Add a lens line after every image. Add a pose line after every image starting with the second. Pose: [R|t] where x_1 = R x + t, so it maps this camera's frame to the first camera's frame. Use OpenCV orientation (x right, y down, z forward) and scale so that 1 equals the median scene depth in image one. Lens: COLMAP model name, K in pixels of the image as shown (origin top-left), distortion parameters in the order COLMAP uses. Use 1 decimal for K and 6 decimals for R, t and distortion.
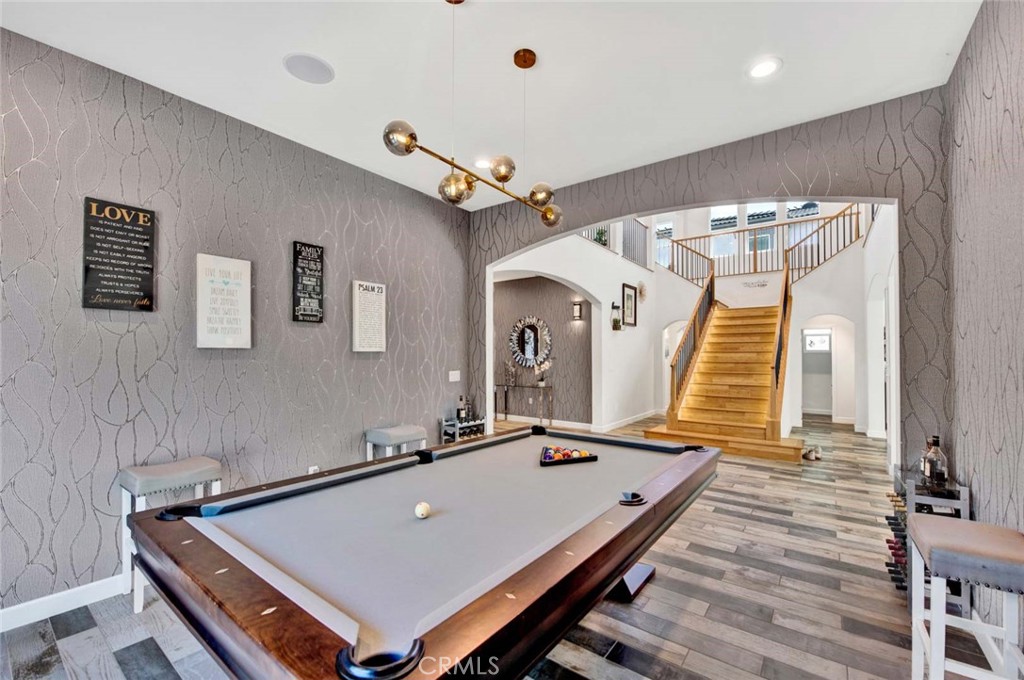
lens RADIAL K [[426.0, 0, 510.8], [0, 426.0, 348.9], [0, 0, 1]] dist [-0.001276, -0.000203]
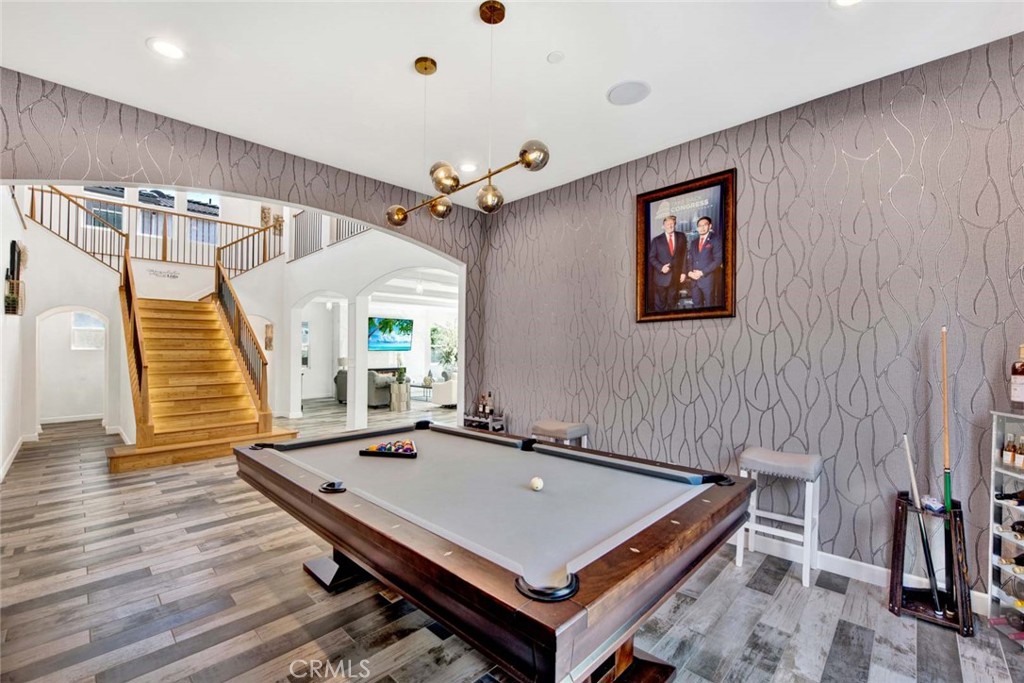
lens RADIAL K [[426.0, 0, 510.8], [0, 426.0, 350.4], [0, 0, 1]] dist [-0.001276, -0.000203]
pose [[0.126657, -0.003465, 0.991941, -0.303007], [-0.007305, 0.999964, 0.004426, 0.000564], [-0.991920, -0.007807, 0.126627, 0.214007]]
